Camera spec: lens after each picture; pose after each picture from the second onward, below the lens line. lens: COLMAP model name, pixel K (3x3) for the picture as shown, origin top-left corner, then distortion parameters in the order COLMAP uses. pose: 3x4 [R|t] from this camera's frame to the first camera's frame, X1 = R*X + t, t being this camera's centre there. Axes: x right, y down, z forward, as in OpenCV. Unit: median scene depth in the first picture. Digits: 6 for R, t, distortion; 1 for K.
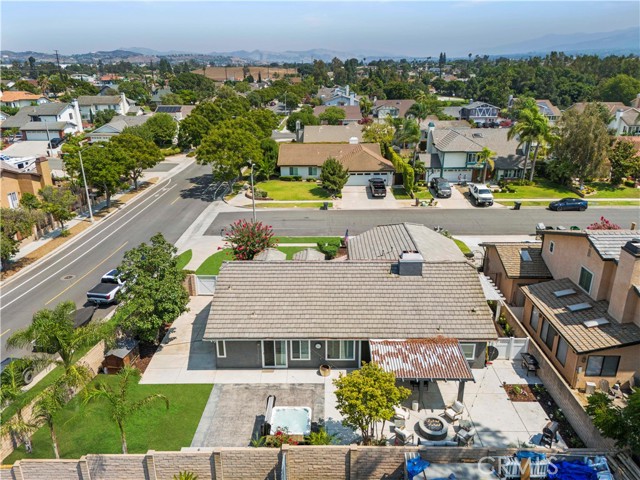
lens RADIAL K [[469.6, 0, 320.0], [0, 469.6, 240.0], [0, 0, 1]] dist [0.037034, -0.010158]
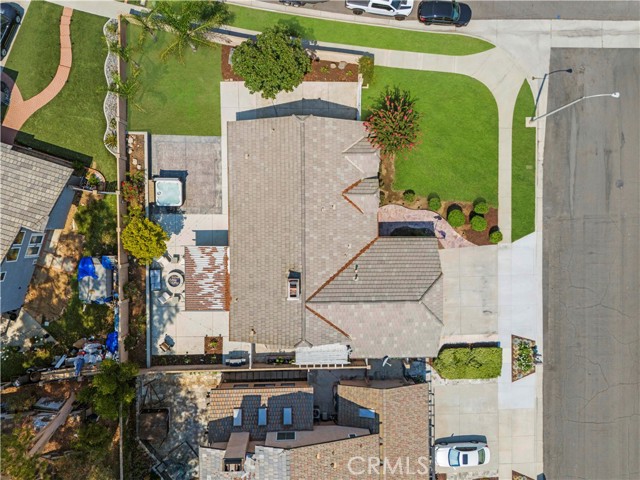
lens RADIAL K [[457.4, 0, 313.8], [0, 457.4, 243.4], [0, 0, 1]] dist [0.025819, -0.000857]
pose [[0.018454, 0.999193, 0.035674, 0.023866], [-0.389989, -0.025660, 0.920462, -0.477812], [0.920635, -0.030898, 0.389201, 0.315823]]
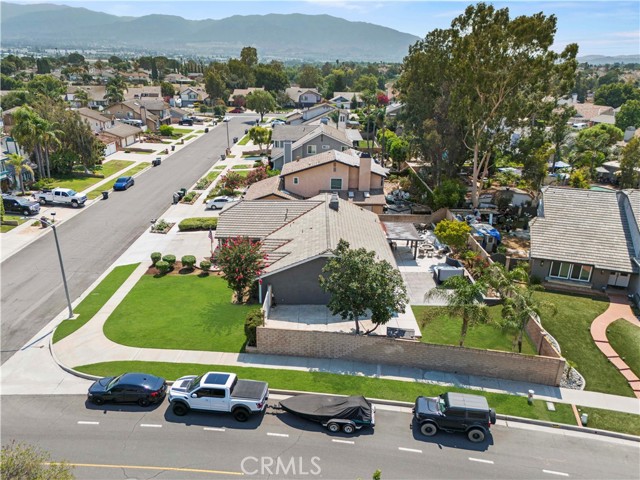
lens RADIAL K [[469.6, 0, 320.0], [0, 469.6, 240.0], [0, 0, 1]] dist [0.037034, -0.010158]
pose [[-0.021495, -0.344927, 0.938383, -0.640848], [0.325943, 0.884901, 0.332734, -0.181907], [-0.945145, 0.313011, 0.093406, 0.471933]]
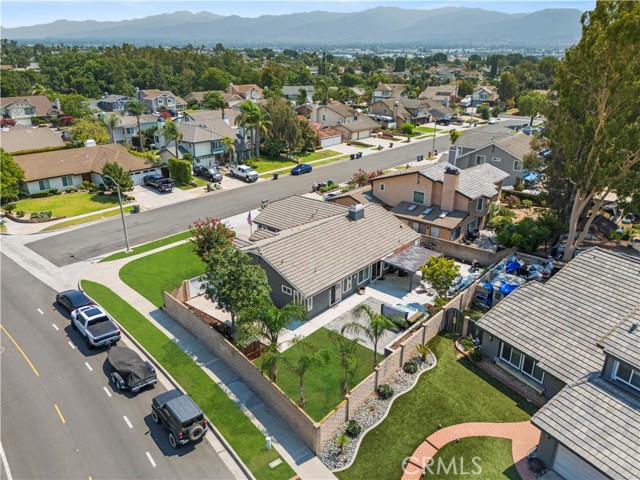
lens RADIAL K [[469.6, 0, 320.0], [0, 469.6, 240.0], [0, 0, 1]] dist [0.037034, -0.010158]
pose [[0.641427, -0.269664, 0.718228, -0.488121], [0.253039, 0.958164, 0.133769, -0.046066], [-0.724253, 0.095936, 0.682828, 0.039161]]
